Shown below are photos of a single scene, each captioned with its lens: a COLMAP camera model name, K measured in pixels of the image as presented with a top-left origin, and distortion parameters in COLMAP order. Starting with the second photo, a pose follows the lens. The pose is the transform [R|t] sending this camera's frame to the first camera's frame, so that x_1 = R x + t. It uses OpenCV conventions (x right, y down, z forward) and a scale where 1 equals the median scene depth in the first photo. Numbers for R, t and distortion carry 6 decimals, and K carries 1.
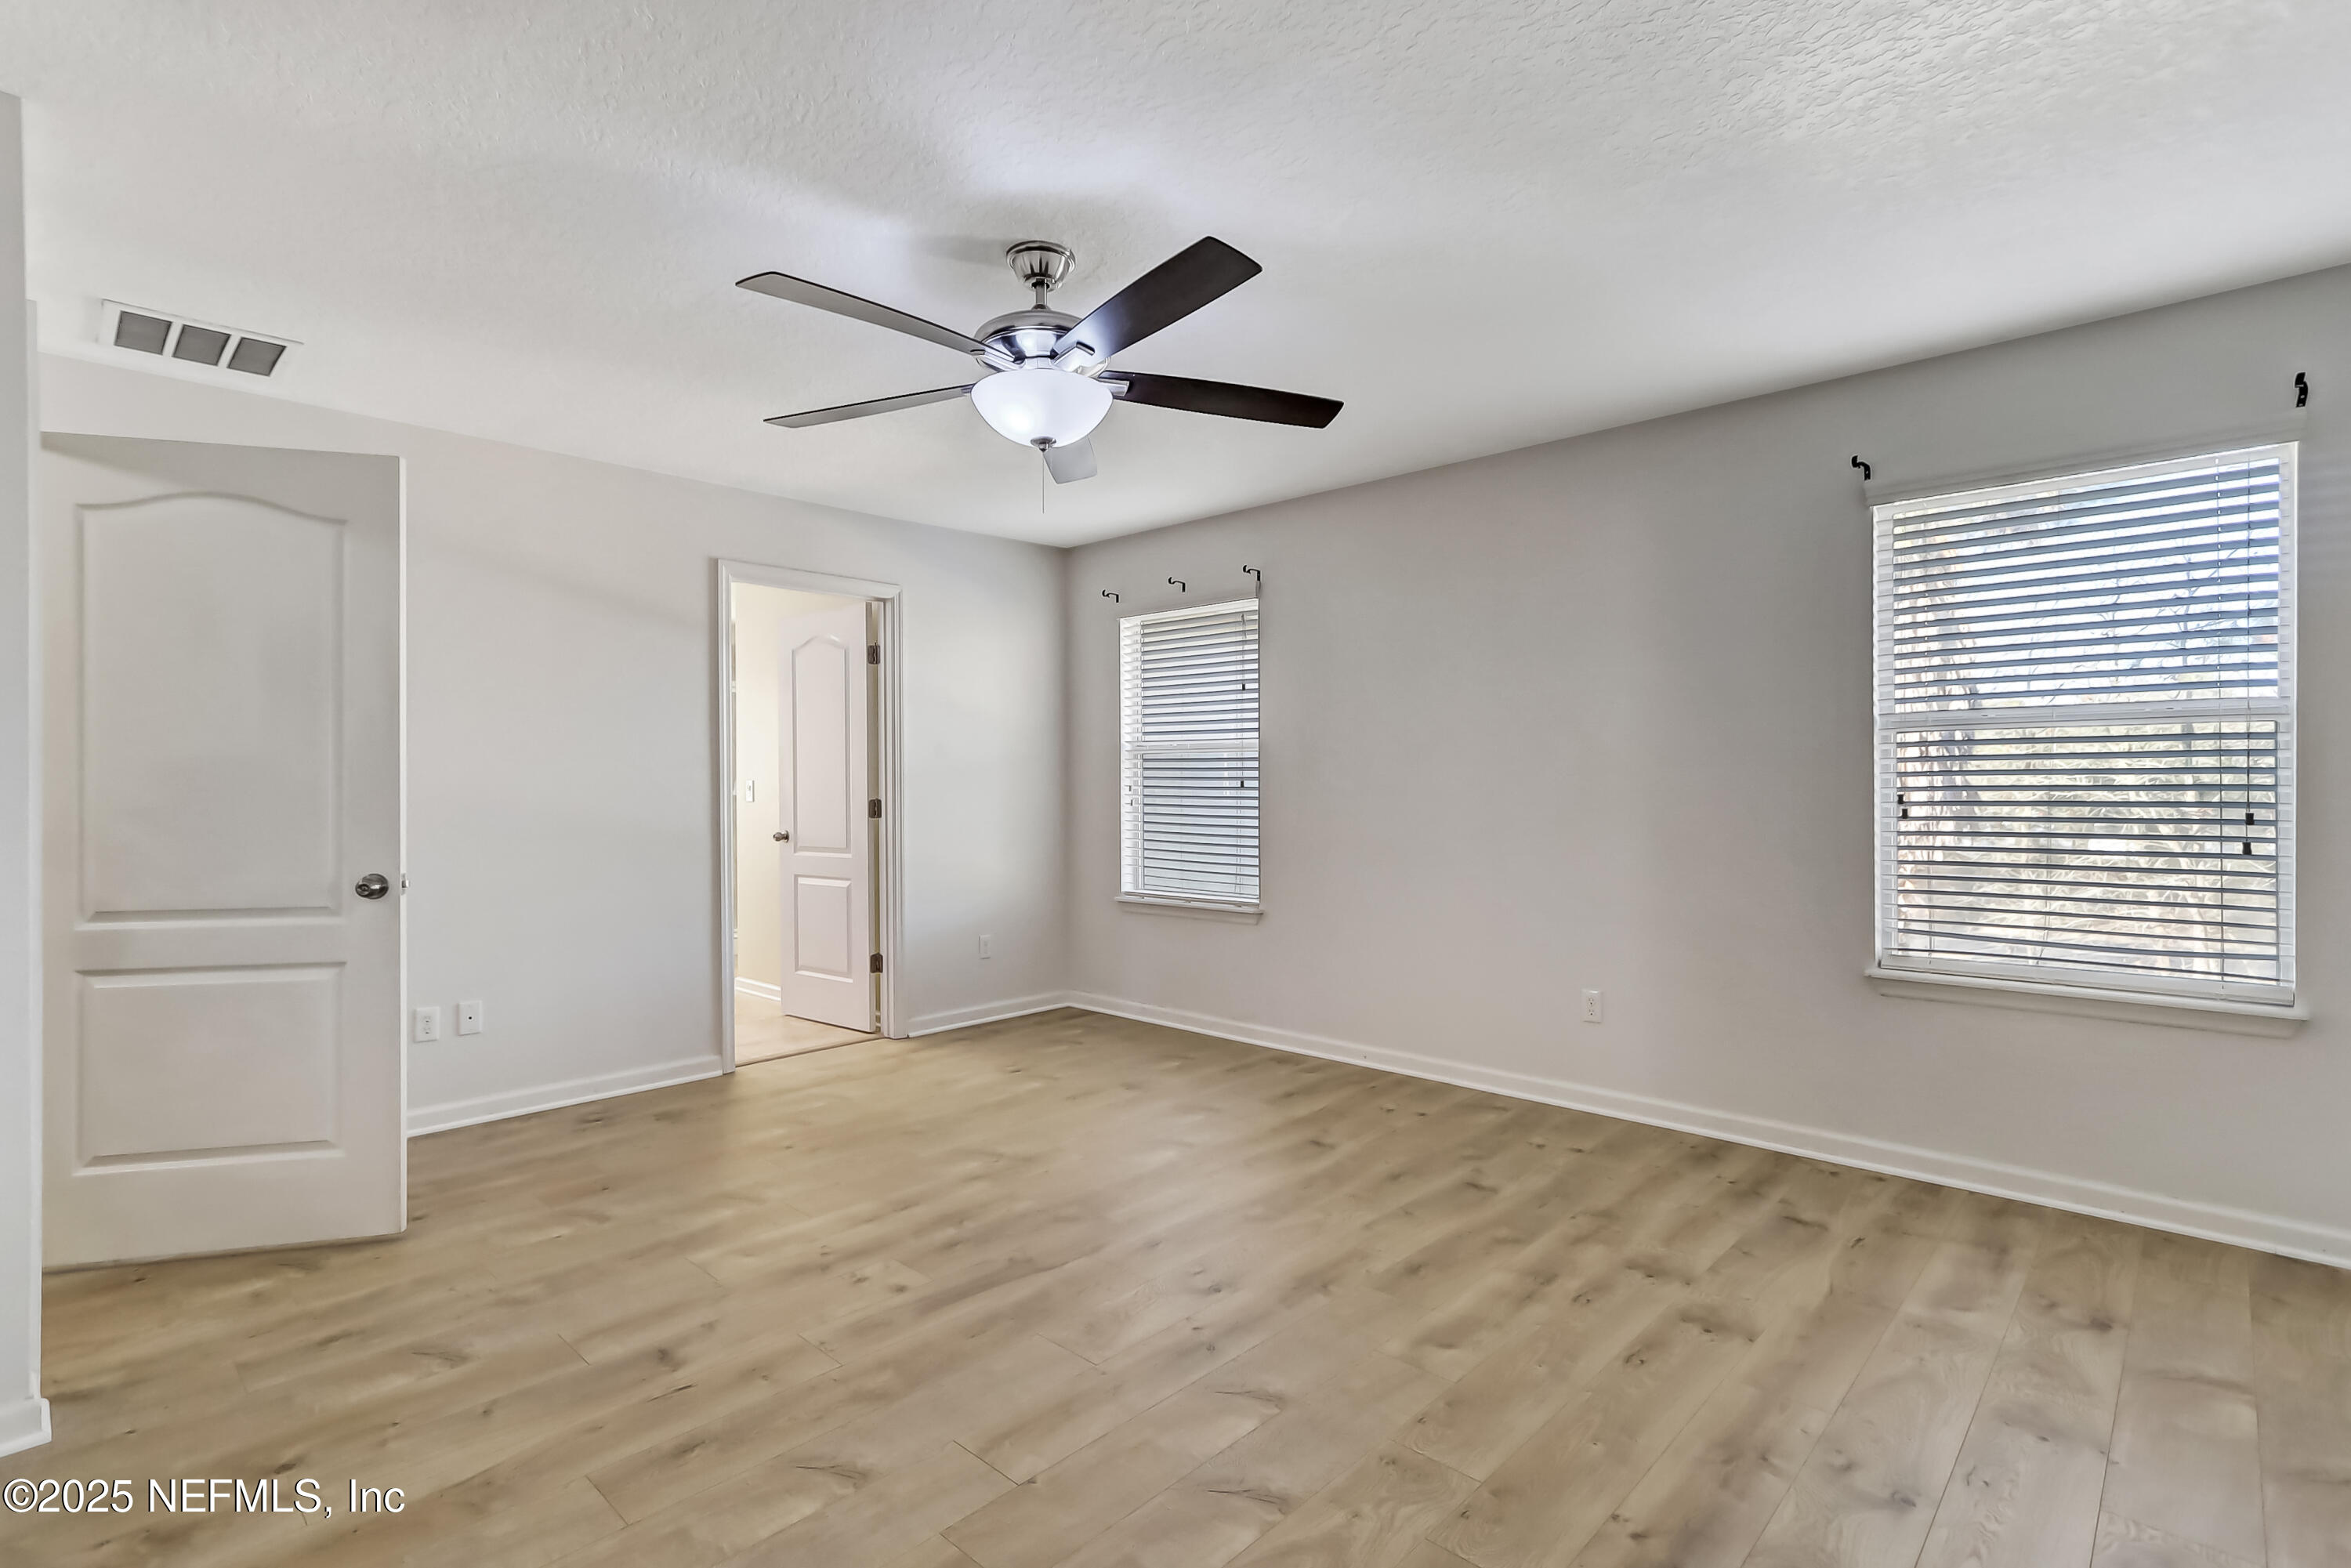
lens RADIAL K [[1090.9, 0, 1175.5], [0, 1090.9, 784.0], [0, 0, 1]] dist [0.004341, 0.000161]
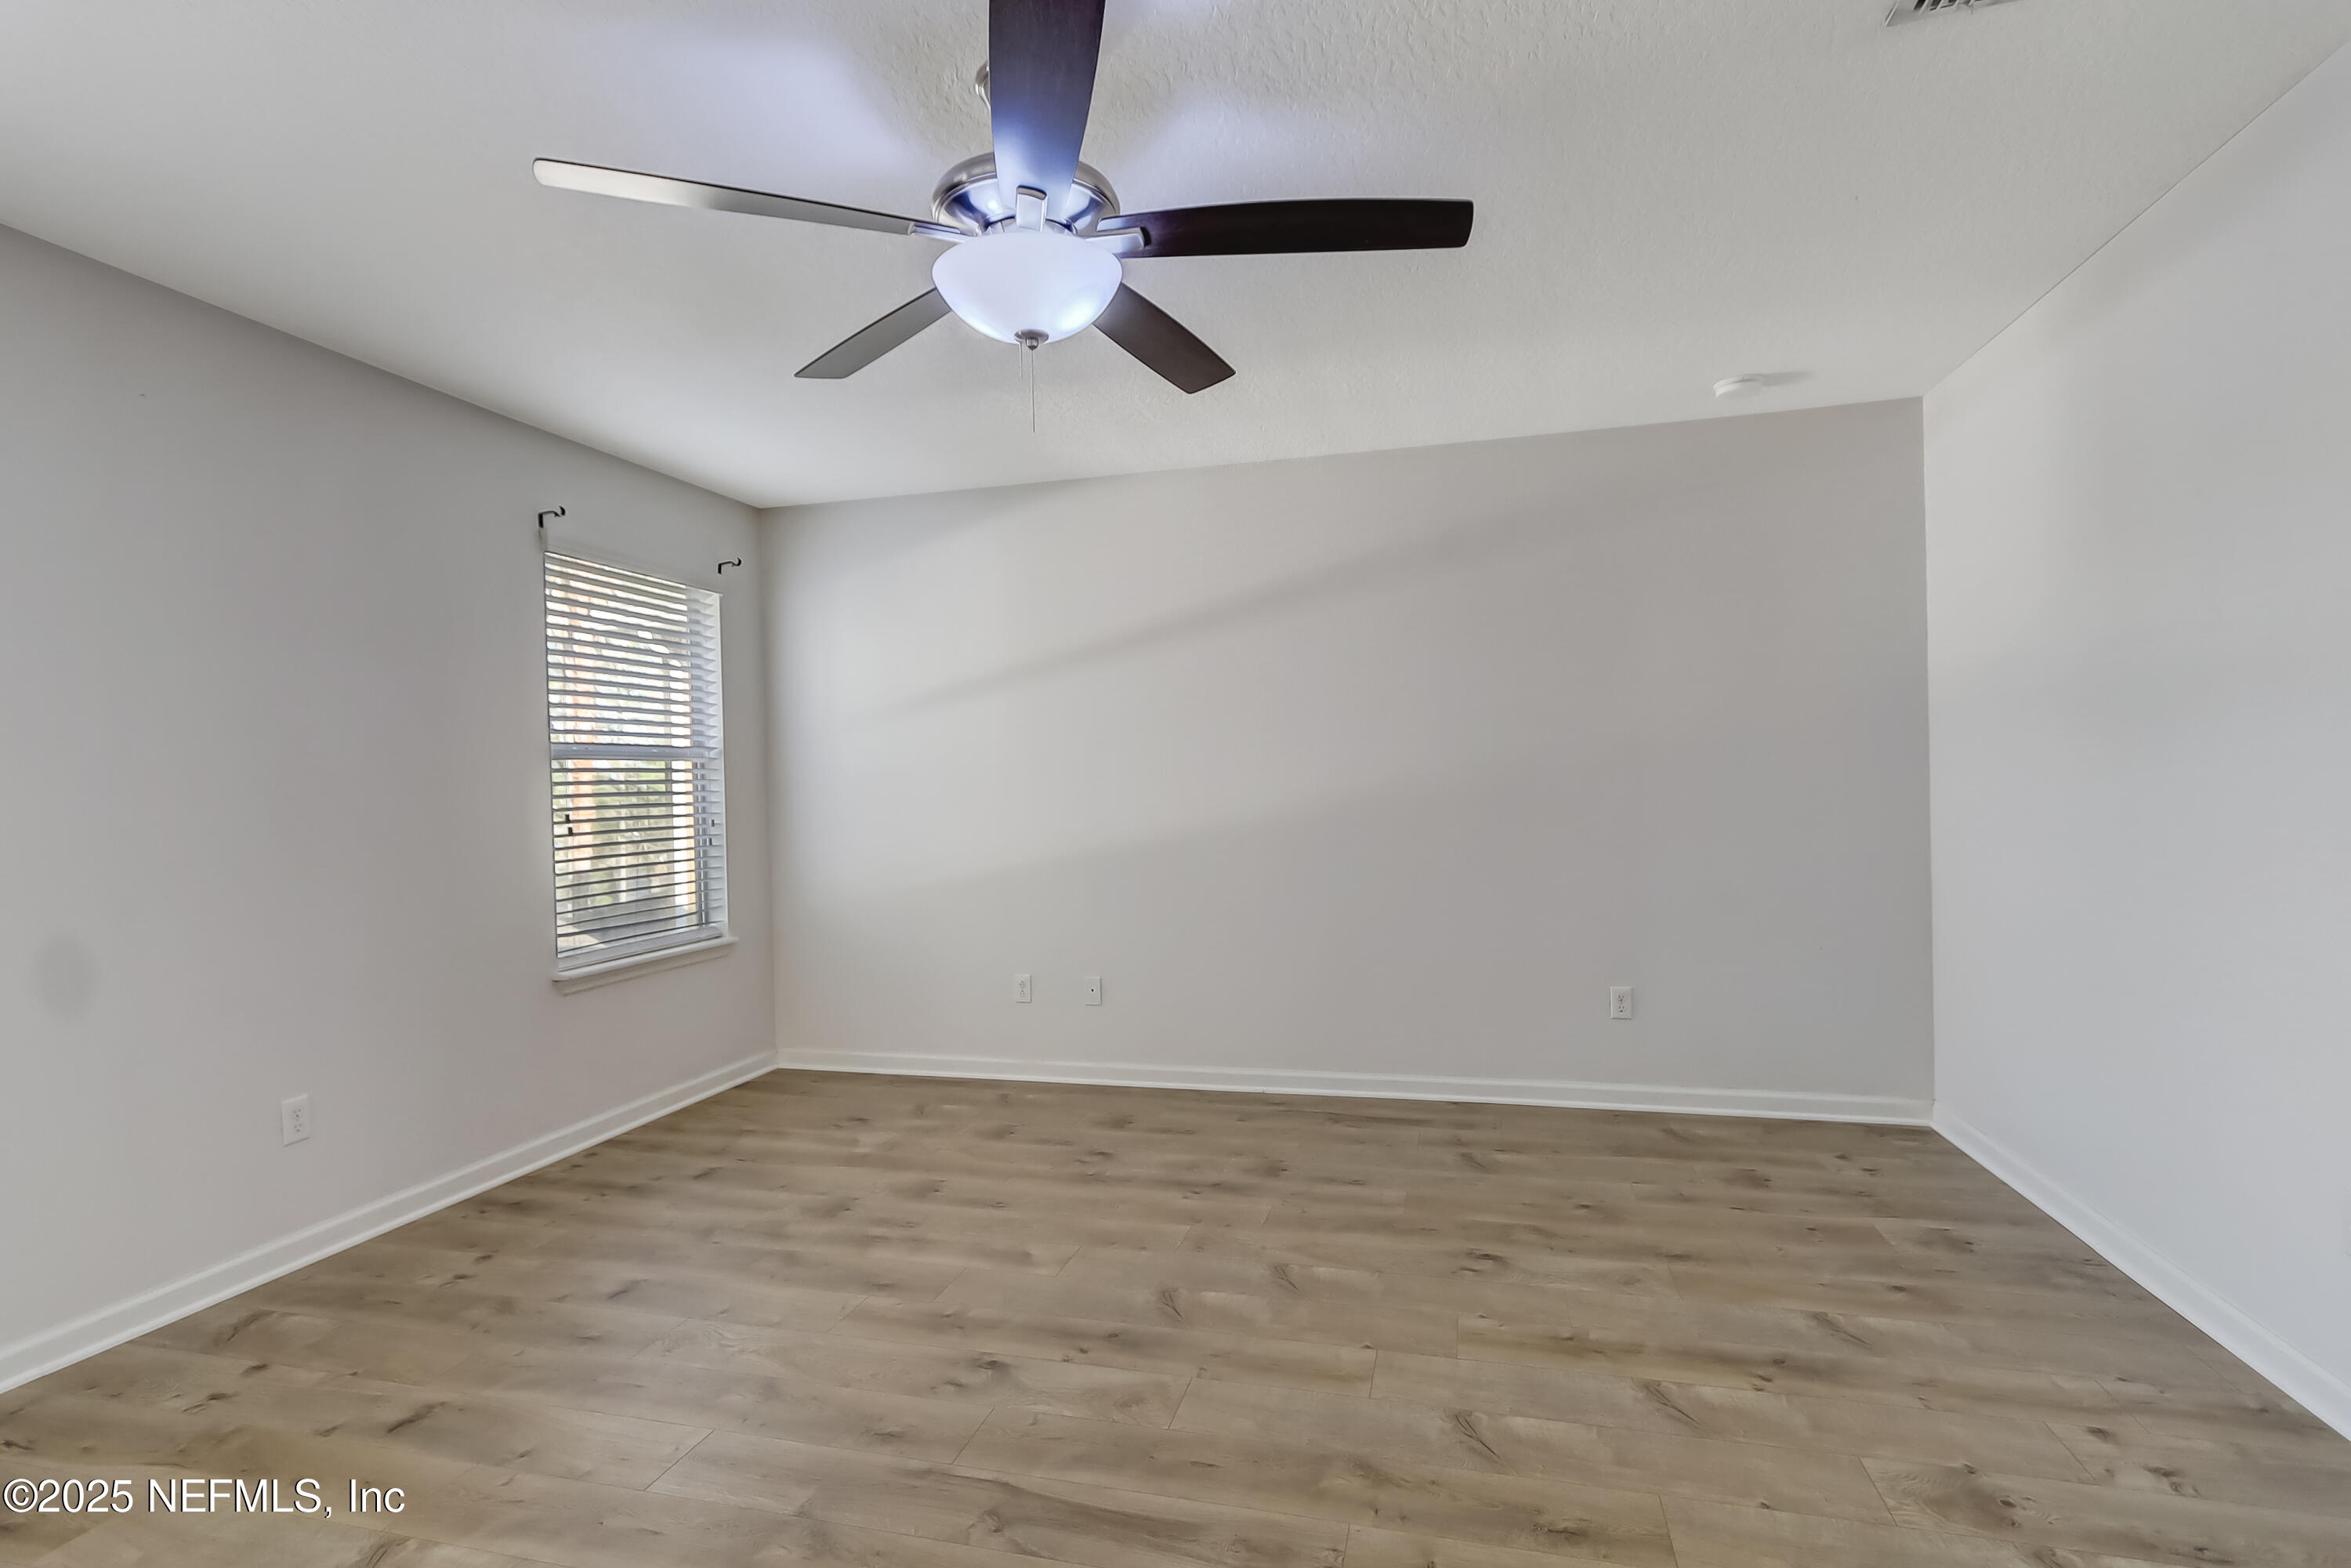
lens RADIAL K [[1090.9, 0, 1175.5], [0, 1090.9, 784.0], [0, 0, 1]] dist [0.004341, 0.000161]
pose [[-0.458472, 0.016539, 0.888555, -0.835785], [0.024601, 0.999680, -0.005915, 0.001286], [-0.888368, 0.019147, -0.458733, 1.278970]]
